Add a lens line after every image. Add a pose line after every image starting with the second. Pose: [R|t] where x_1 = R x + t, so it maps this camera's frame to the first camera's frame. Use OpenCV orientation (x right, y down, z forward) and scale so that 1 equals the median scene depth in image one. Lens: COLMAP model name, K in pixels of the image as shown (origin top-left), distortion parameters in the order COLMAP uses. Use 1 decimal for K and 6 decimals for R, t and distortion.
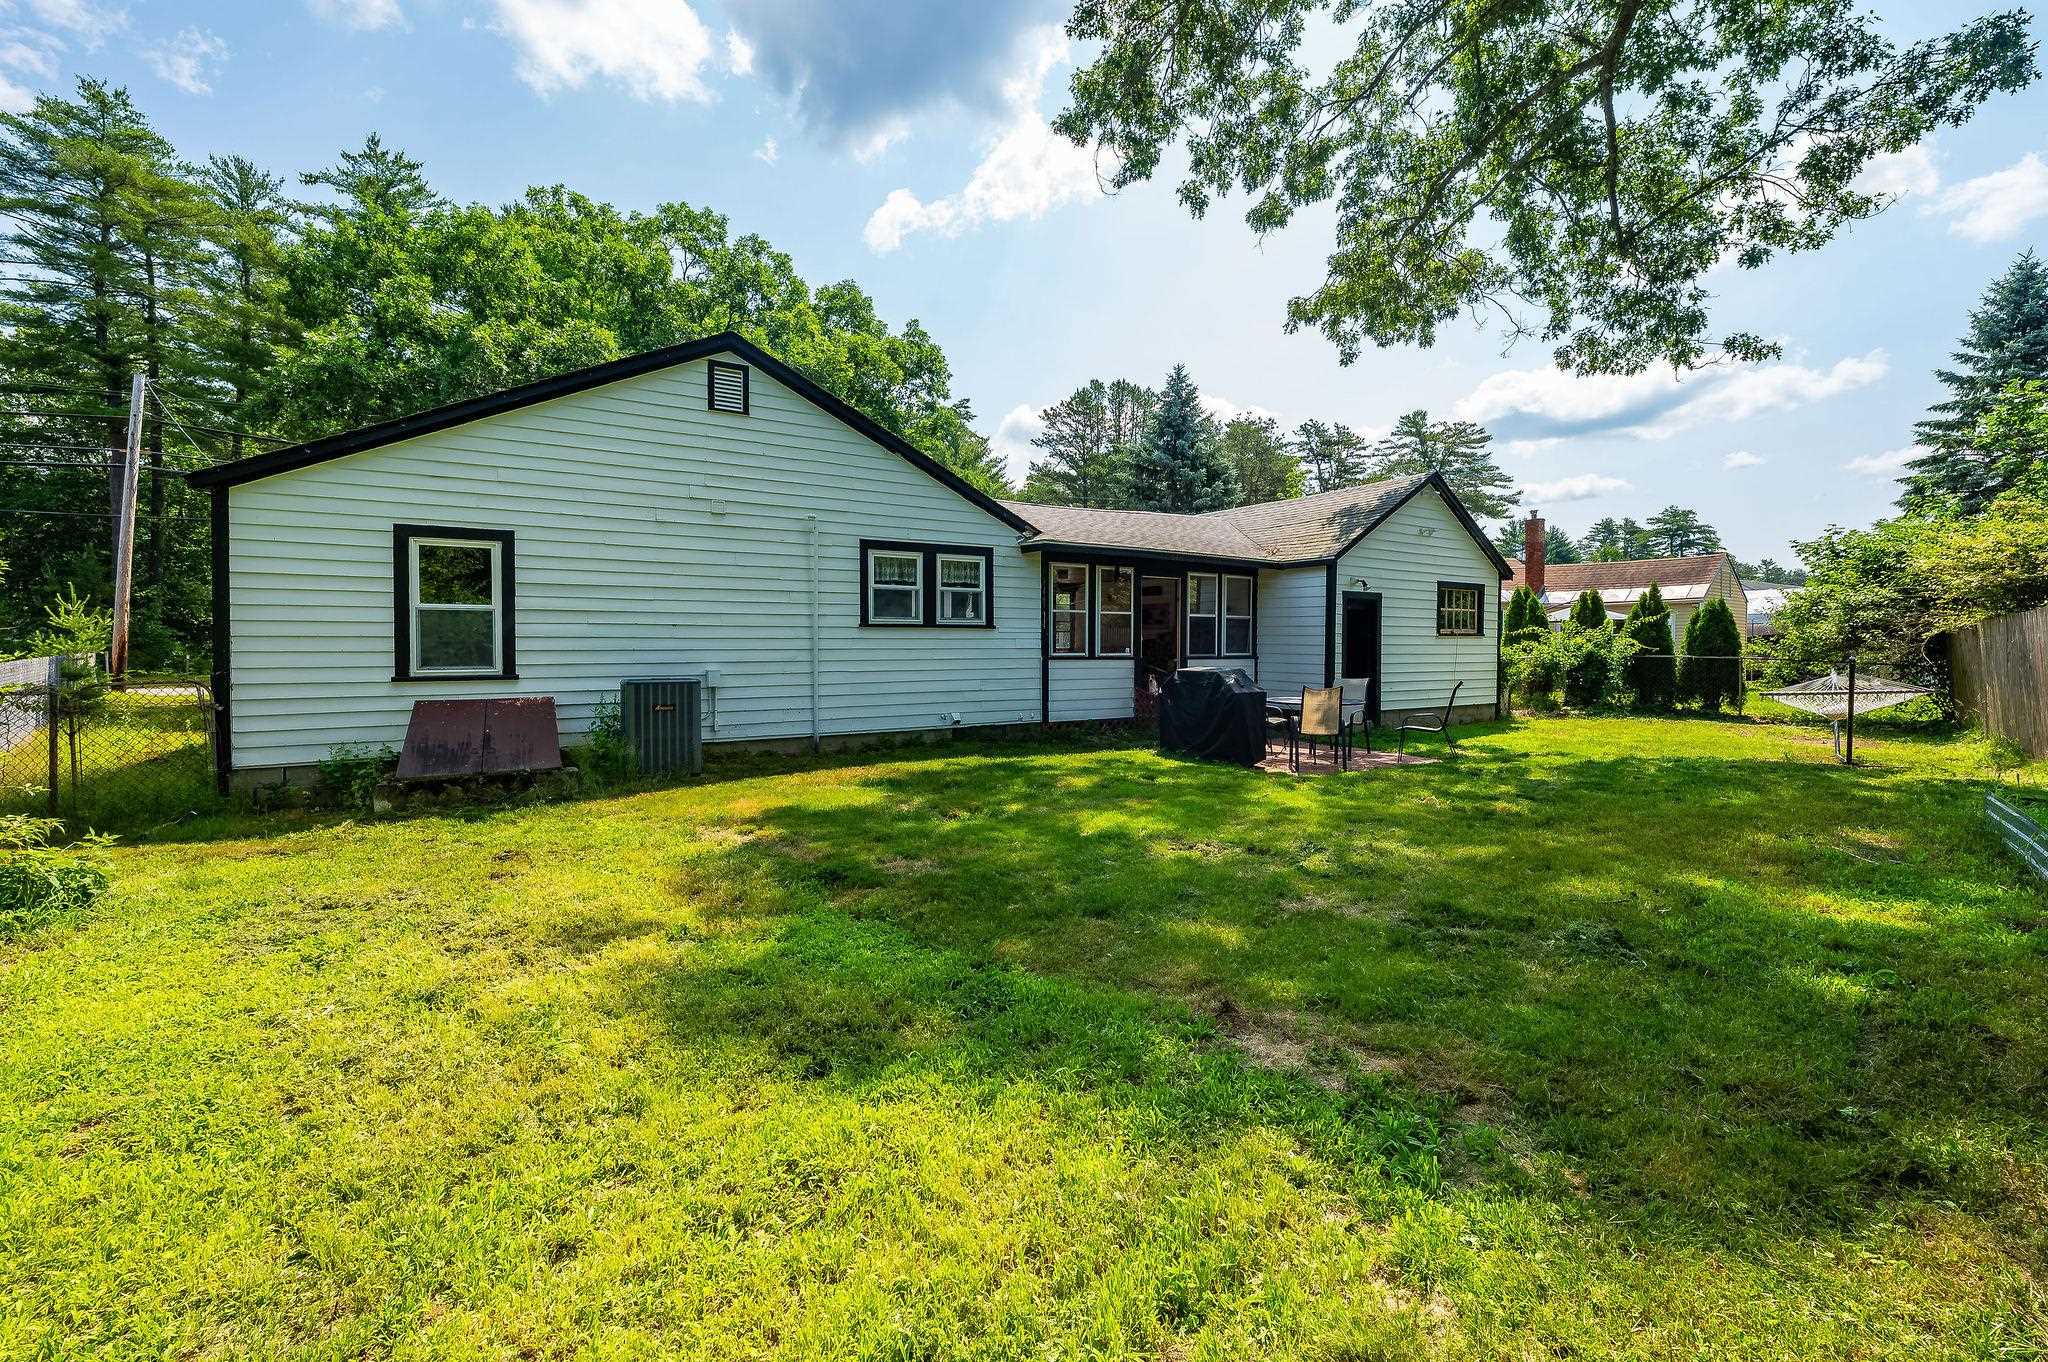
lens RADIAL K [[811.9, 0, 1027.2], [0, 811.9, 674.5], [0, 0, 1]] dist [-0.001862, -0.000108]
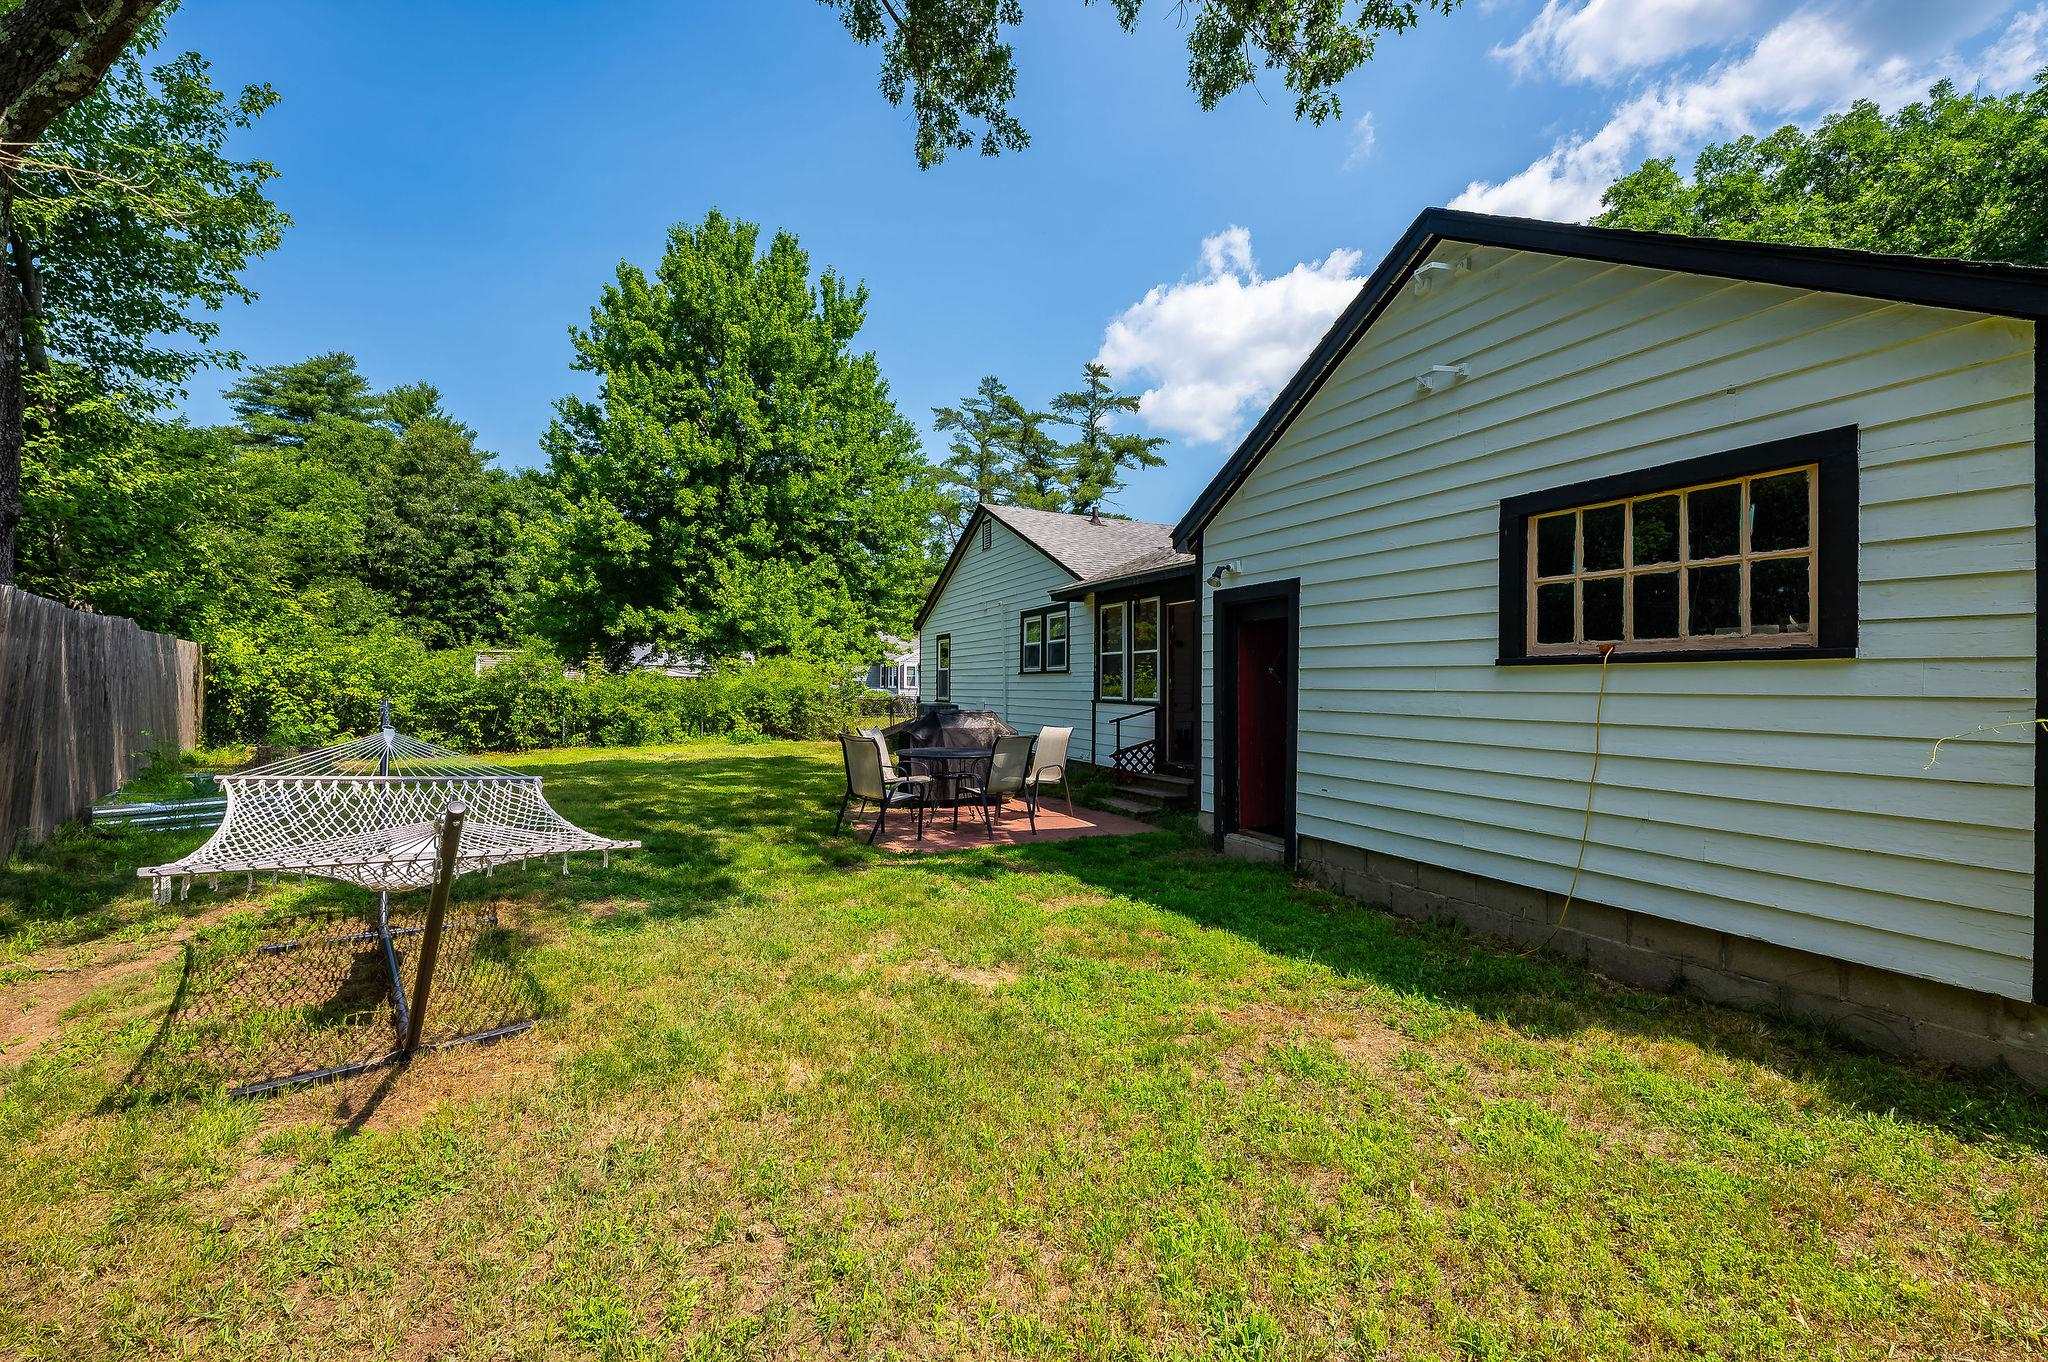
lens RADIAL K [[811.9, 0, 1025.4], [0, 811.9, 679.9], [0, 0, 1]] dist [-0.001862, -0.000108]
pose [[-0.120083, -0.002431, -0.992761, 1.045317], [-0.027666, 0.999617, 0.000899, -0.045029], [0.992378, 0.027573, -0.120104, 1.038069]]
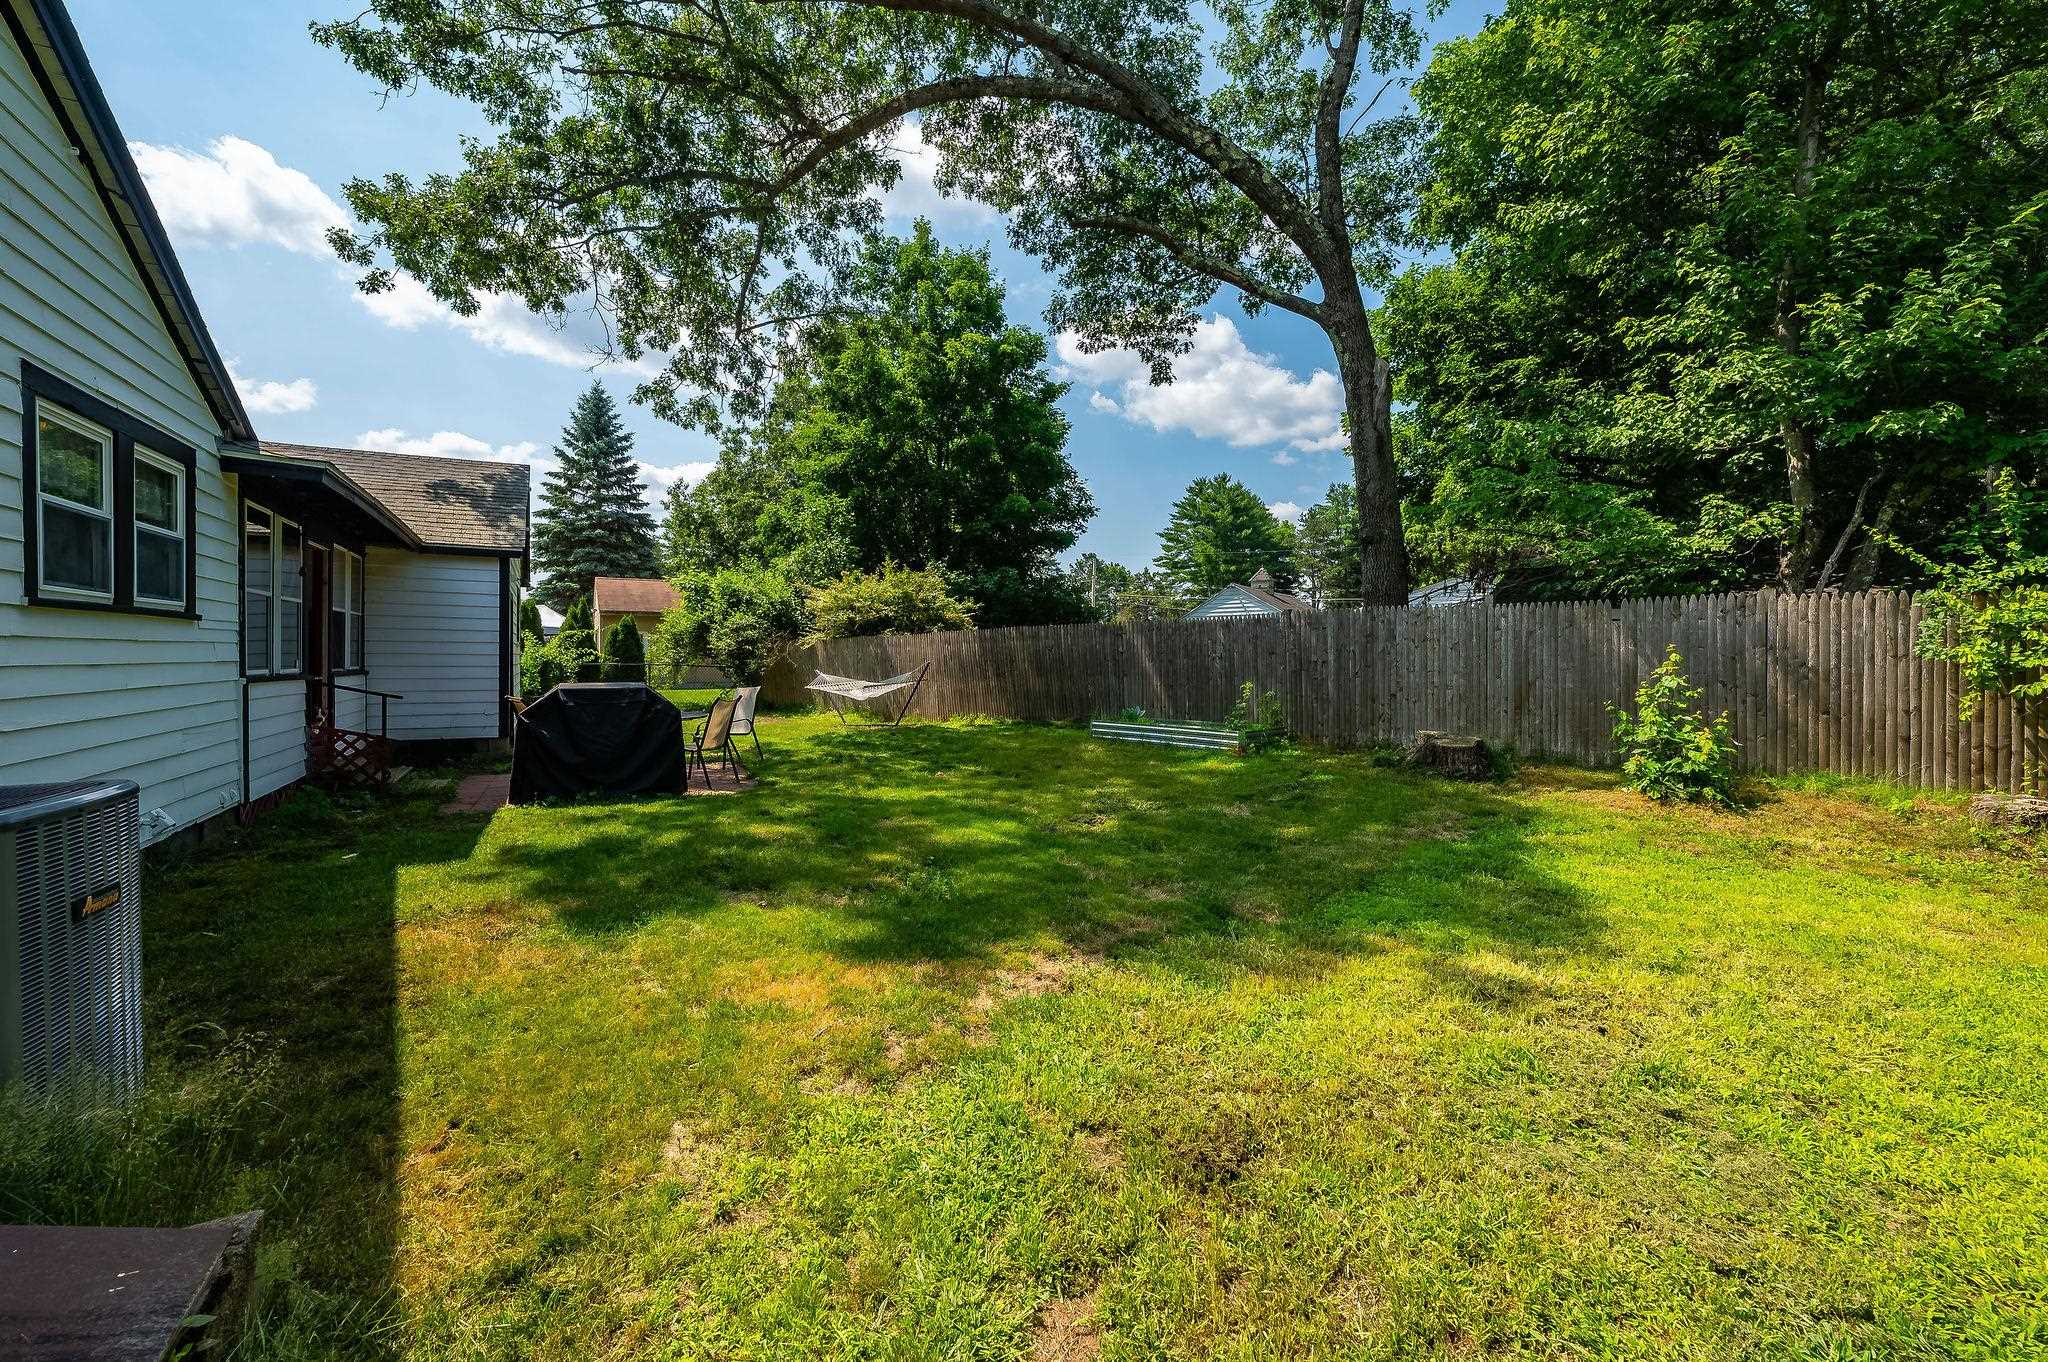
lens RADIAL K [[811.9, 0, 1027.2], [0, 811.9, 662.2], [0, 0, 1]] dist [-0.001862, -0.000108]
pose [[0.028158, -0.005848, 0.999586, -0.480387], [0.023651, 0.999707, 0.005183, -0.023080], [-0.999324, 0.023496, 0.028288, 0.488716]]
